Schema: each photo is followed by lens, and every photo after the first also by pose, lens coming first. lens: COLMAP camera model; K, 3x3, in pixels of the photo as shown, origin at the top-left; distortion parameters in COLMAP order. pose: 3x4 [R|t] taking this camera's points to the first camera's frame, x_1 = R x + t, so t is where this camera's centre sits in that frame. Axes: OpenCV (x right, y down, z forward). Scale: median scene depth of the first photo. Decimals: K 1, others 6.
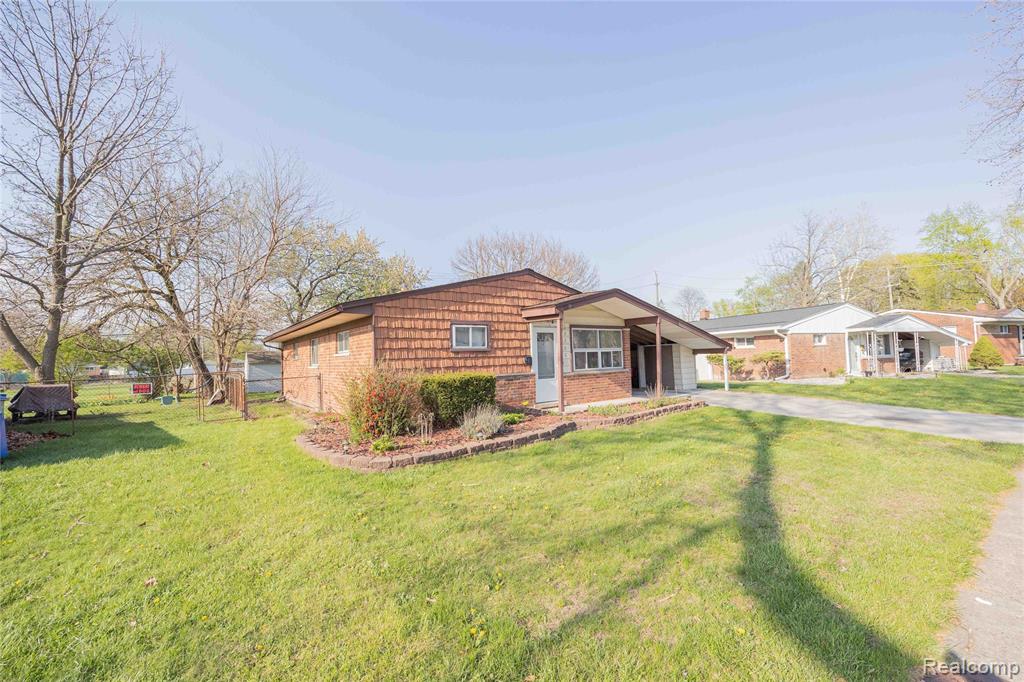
lens RADIAL K [[407.5, 0, 508.1], [0, 407.5, 339.7], [0, 0, 1]] dist [-0.005304, 0.000440]
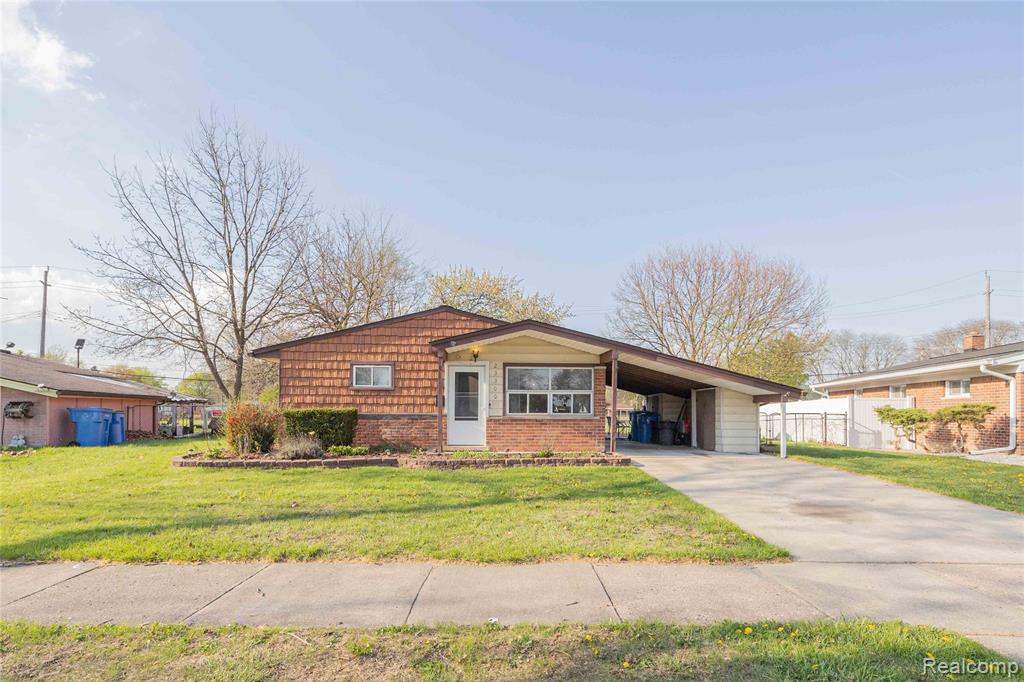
lens RADIAL K [[476.9, 0, 533.1], [0, 476.9, 408.7], [0, 0, 1]] dist [-0.017946, 0.000202]
pose [[0.834724, 0.032722, -0.549696, 0.890064], [-0.005814, 0.998701, 0.050623, 0.011438], [0.550638, -0.039060, 0.833830, 0.171711]]
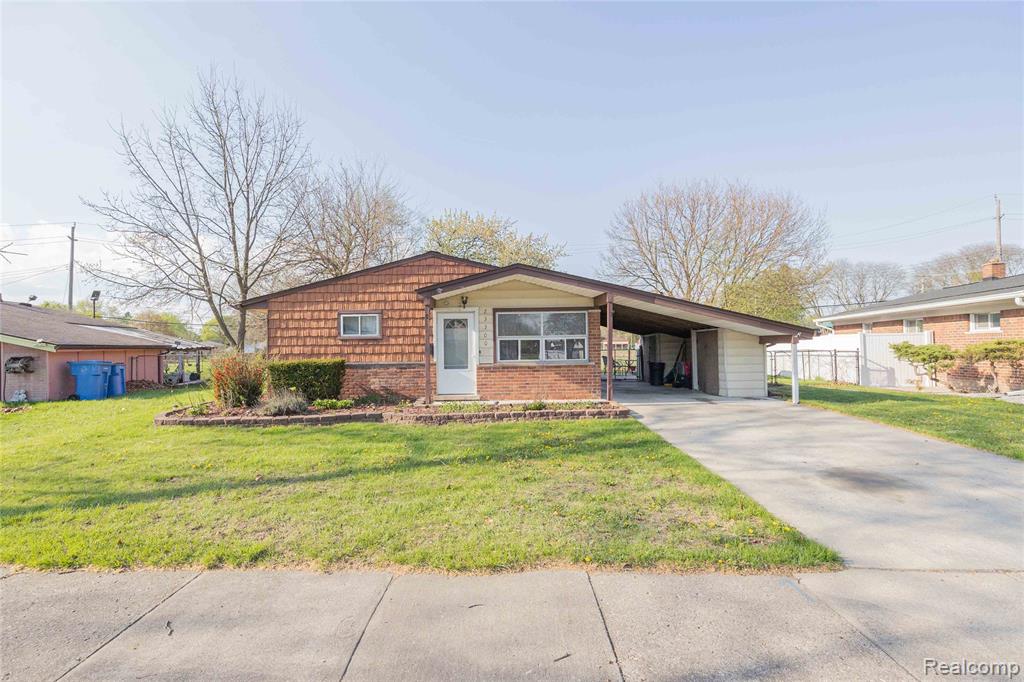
lens RADIAL K [[455.3, 0, 504.1], [0, 455.3, 340.8], [0, 0, 1]] dist [-0.011844, 0.000393]
pose [[0.801612, 0.013650, -0.597689, 0.847960], [0.015733, 0.998911, 0.043914, -0.011966], [0.597638, -0.044606, 0.800525, 0.262089]]
